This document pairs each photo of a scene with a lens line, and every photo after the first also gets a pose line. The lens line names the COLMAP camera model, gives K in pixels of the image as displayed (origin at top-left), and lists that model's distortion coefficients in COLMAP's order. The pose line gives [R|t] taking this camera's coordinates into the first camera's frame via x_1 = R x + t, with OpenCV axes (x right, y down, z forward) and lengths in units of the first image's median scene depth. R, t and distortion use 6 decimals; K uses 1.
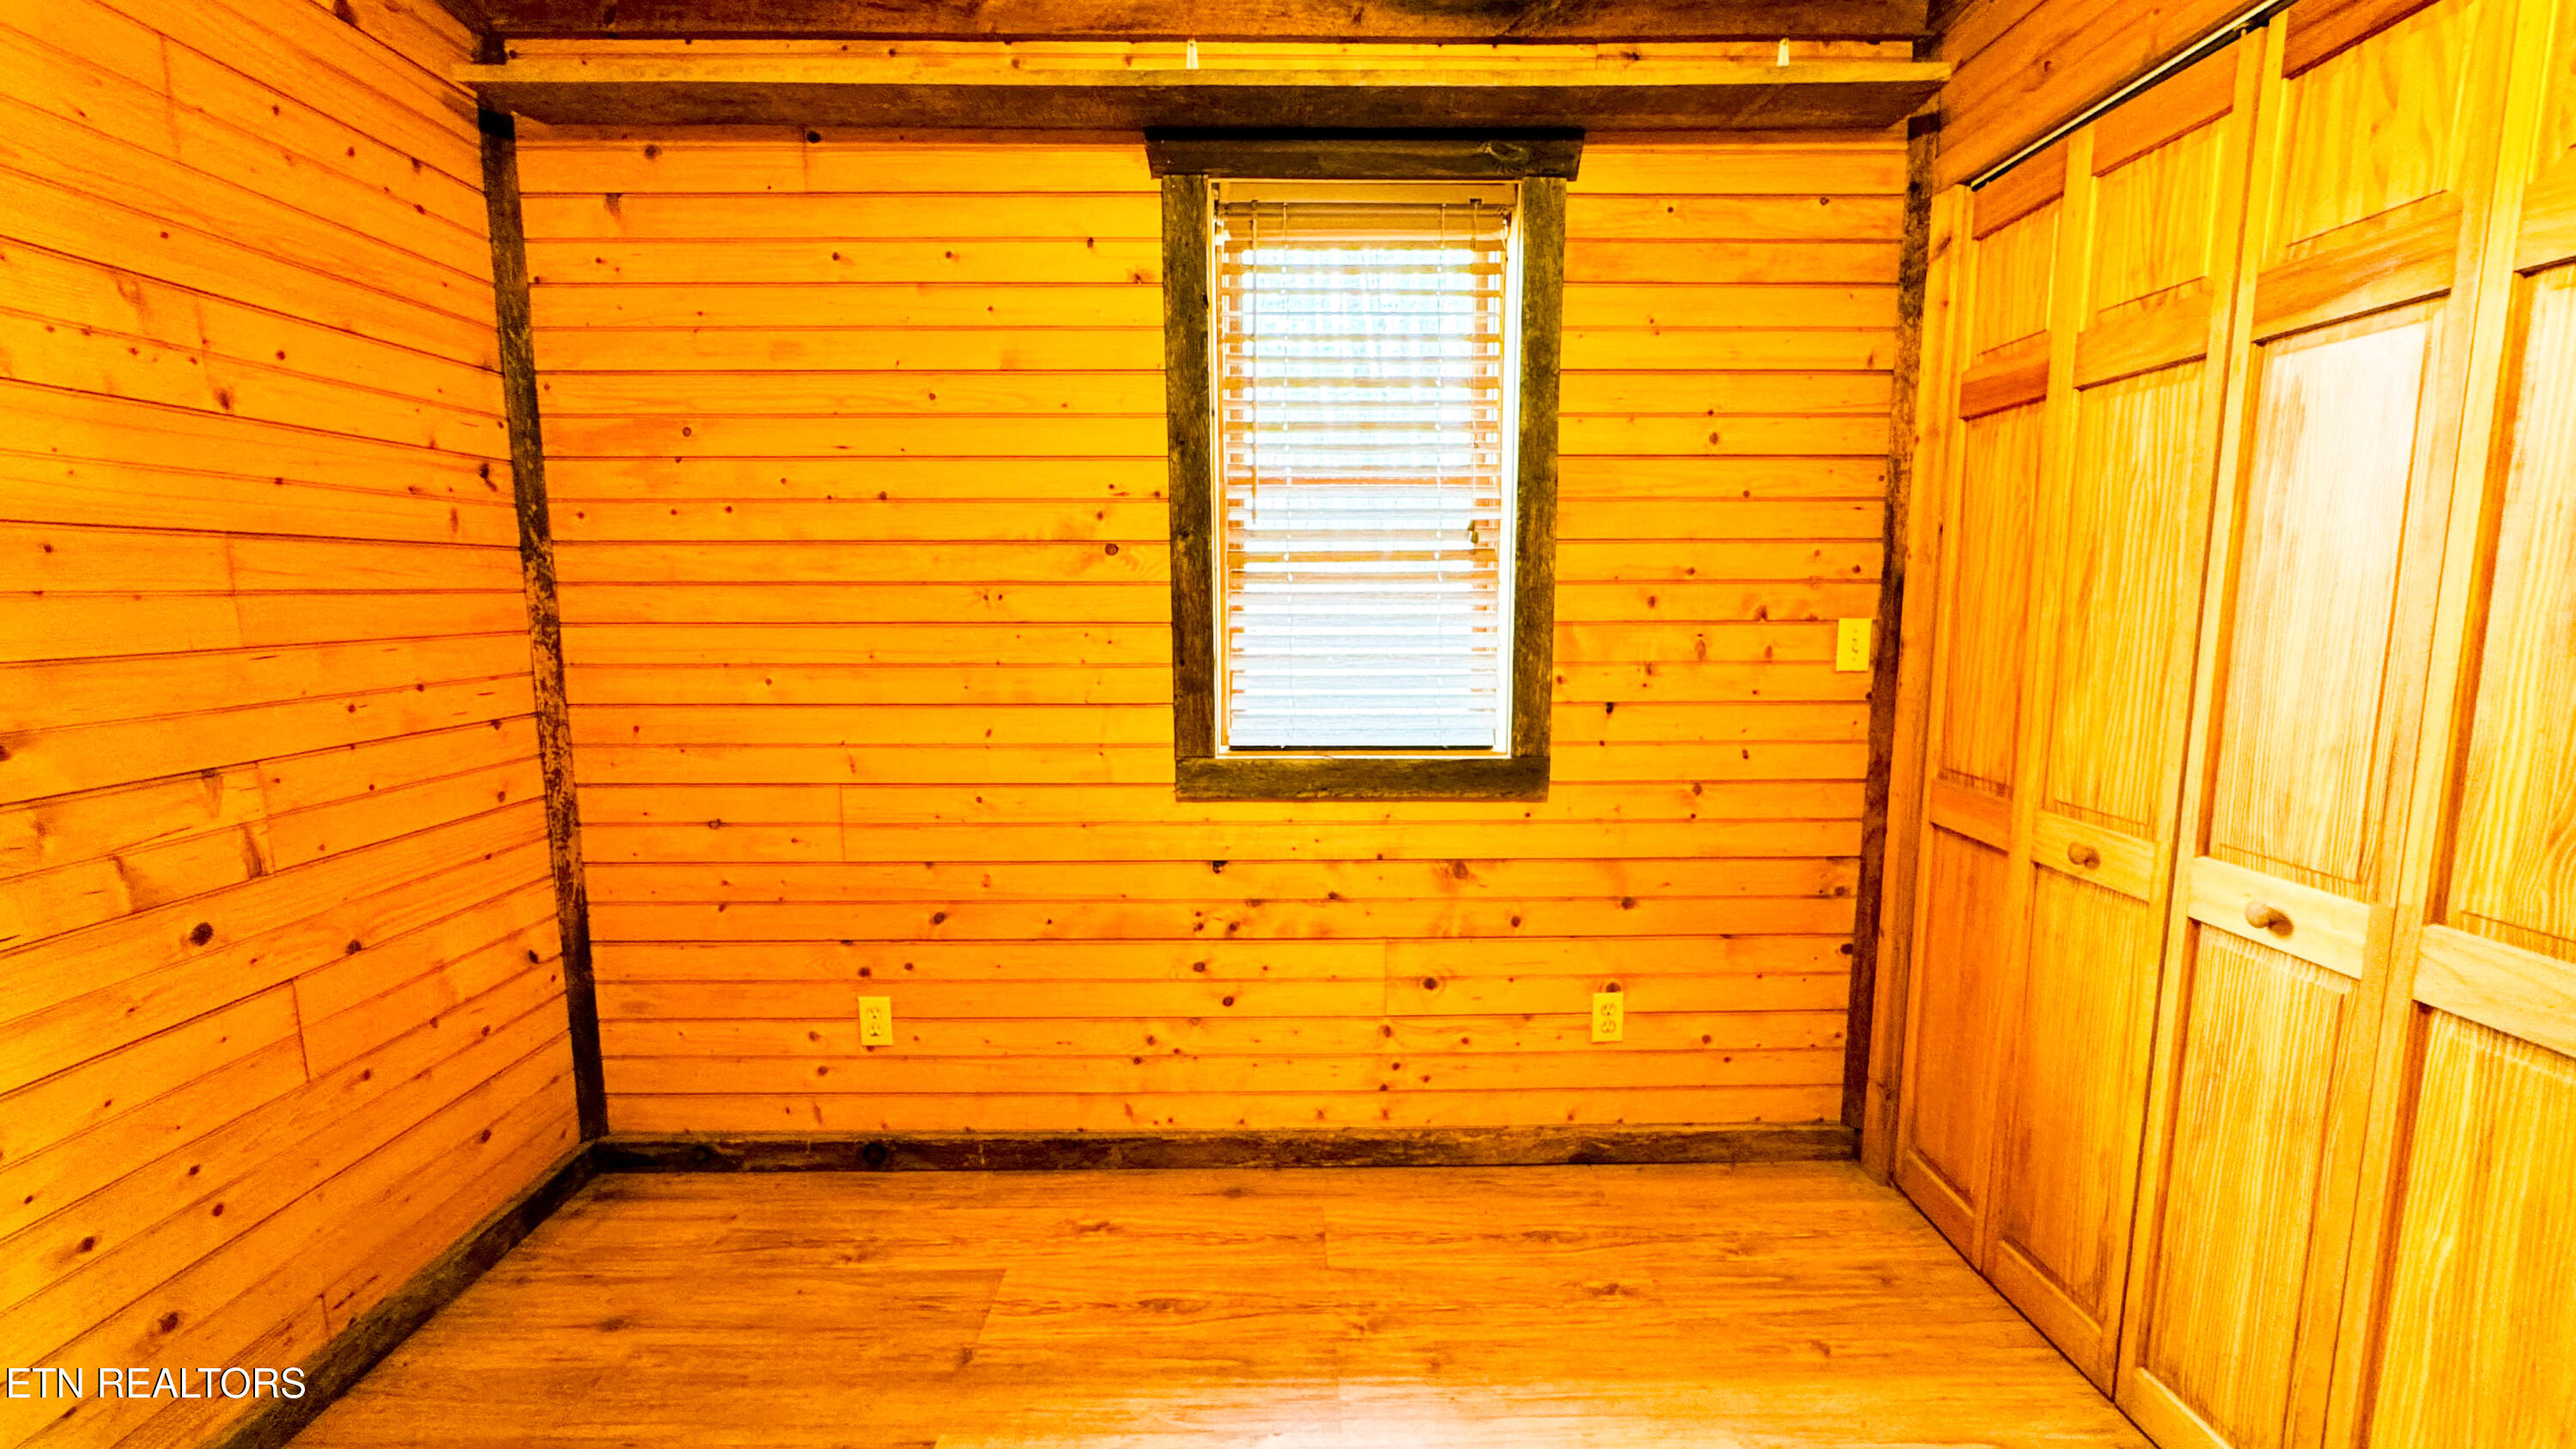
lens RADIAL K [[1050.8, 0, 1286.2], [0, 1050.8, 718.9], [0, 0, 1]] dist [0.001279, 0.000293]
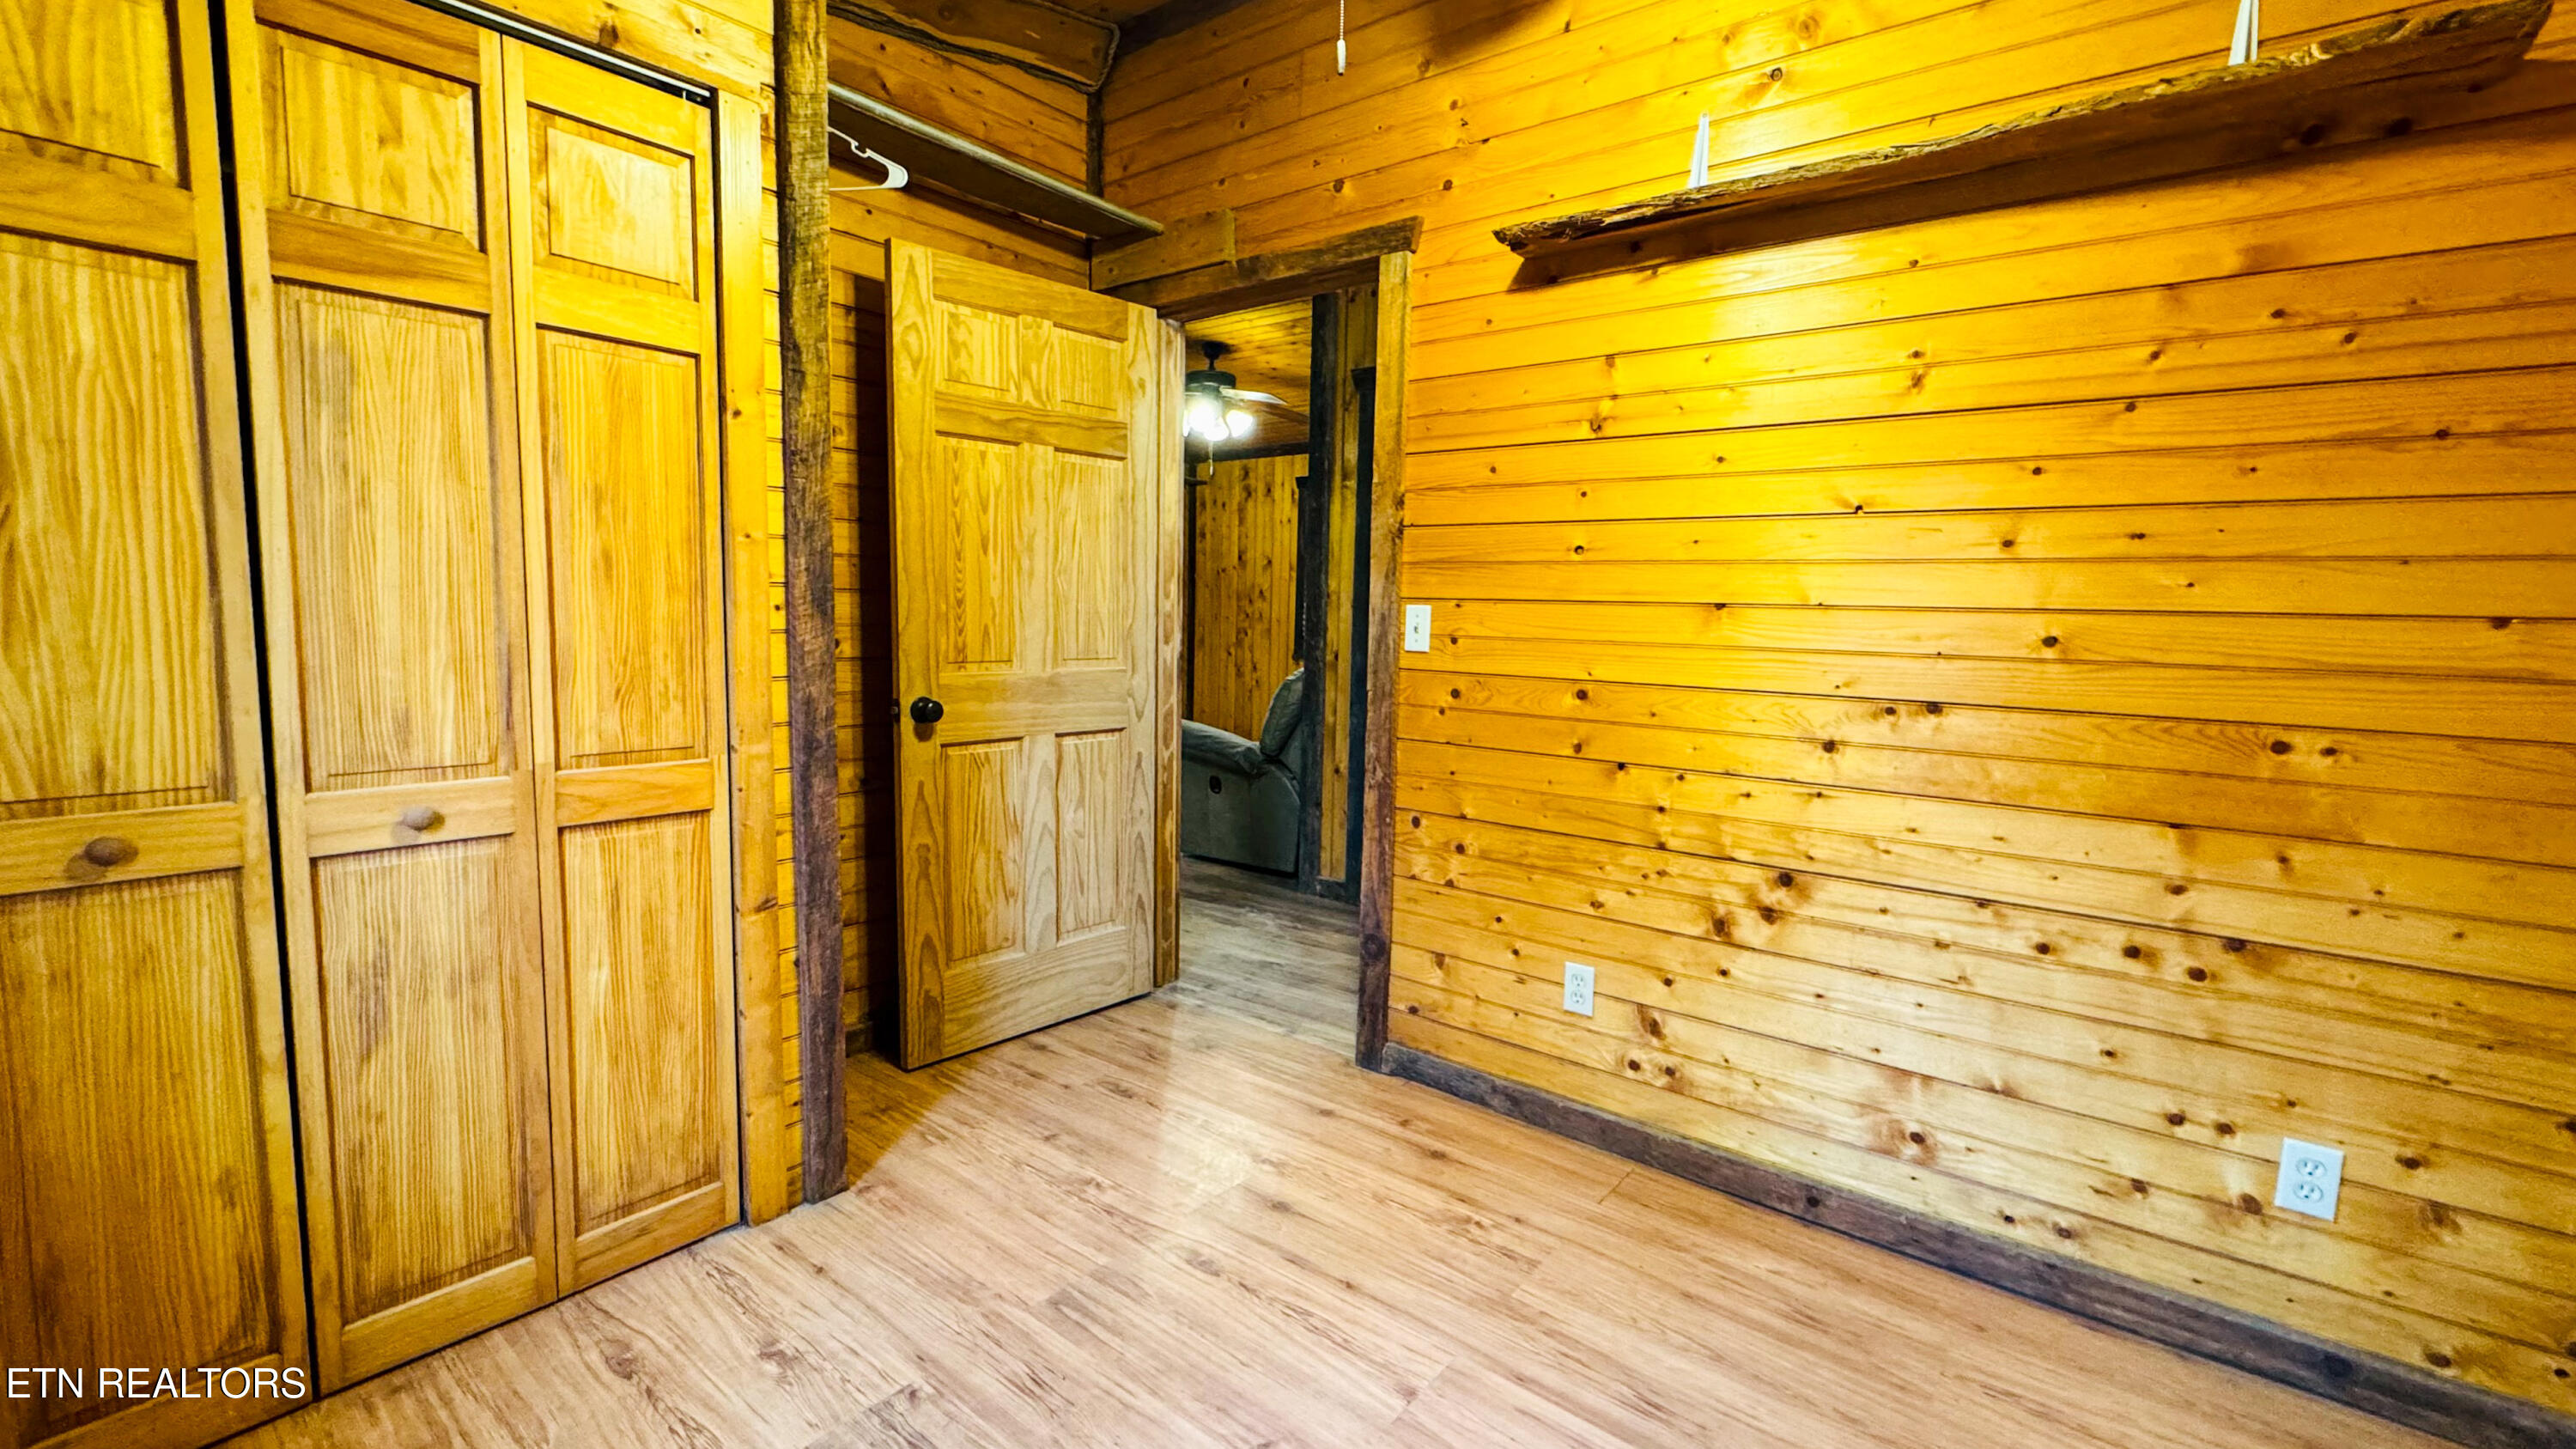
lens RADIAL K [[1090.7, 0, 1288.7], [0, 1090.7, 713.2], [0, 0, 1]] dist [-0.000047, 0.000019]
pose [[-0.775542, -0.074320, 0.626906, -0.522578], [0.060129, 0.979835, 0.190545, -0.090790], [-0.628426, 0.185471, -0.755435, 1.269133]]
